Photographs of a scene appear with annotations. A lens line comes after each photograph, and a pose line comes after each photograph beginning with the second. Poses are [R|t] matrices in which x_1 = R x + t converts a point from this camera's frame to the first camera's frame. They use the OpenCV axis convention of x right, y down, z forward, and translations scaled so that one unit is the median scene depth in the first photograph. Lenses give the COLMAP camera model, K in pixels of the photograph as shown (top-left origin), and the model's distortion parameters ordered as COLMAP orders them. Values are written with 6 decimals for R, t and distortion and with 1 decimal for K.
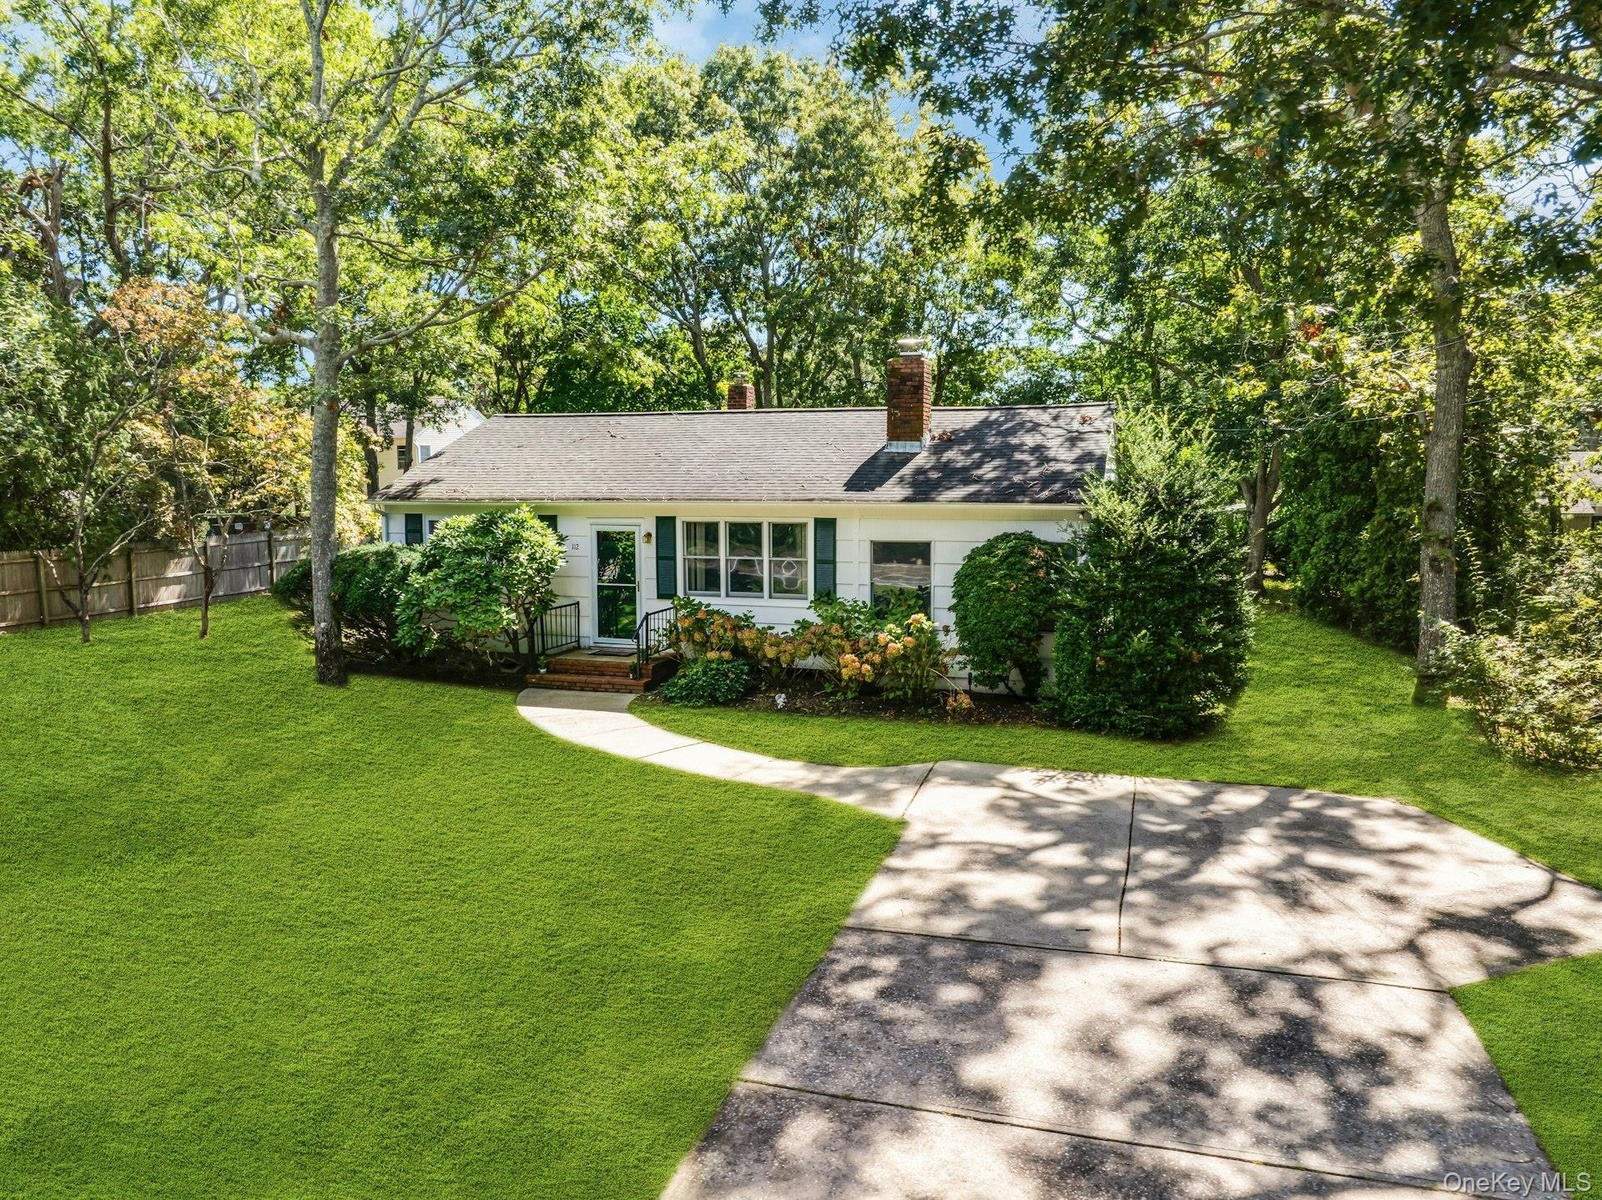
lens RADIAL K [[1130.1, 0, 801.0], [0, 1130.1, 600.0], [0, 0, 1]] dist [-0.048312, 0.009190]
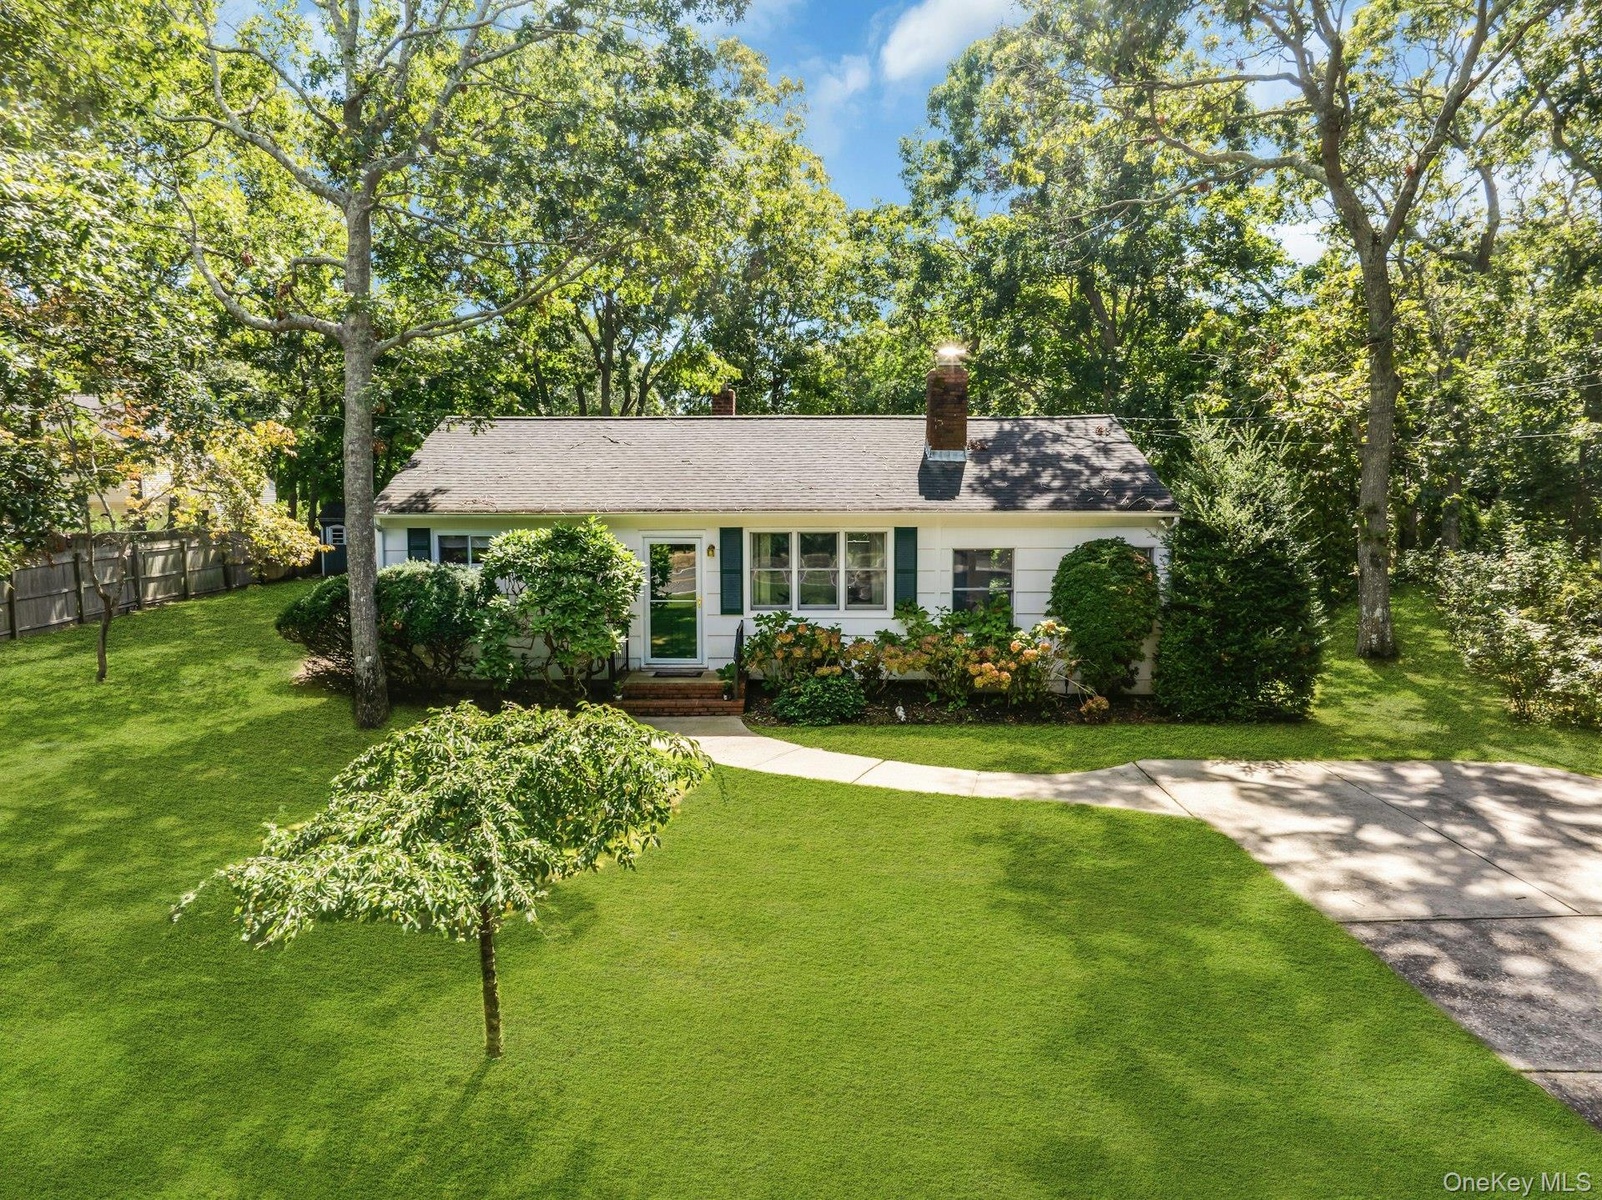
lens RADIAL K [[1130.1, 0, 801.0], [0, 1130.1, 600.0], [0, 0, 1]] dist [-0.048312, 0.009190]
pose [[0.955249, -0.032925, 0.293966, -0.360088], [0.033910, 0.999423, 0.001748, -0.013313], [-0.293854, 0.008299, 0.955814, 0.076077]]
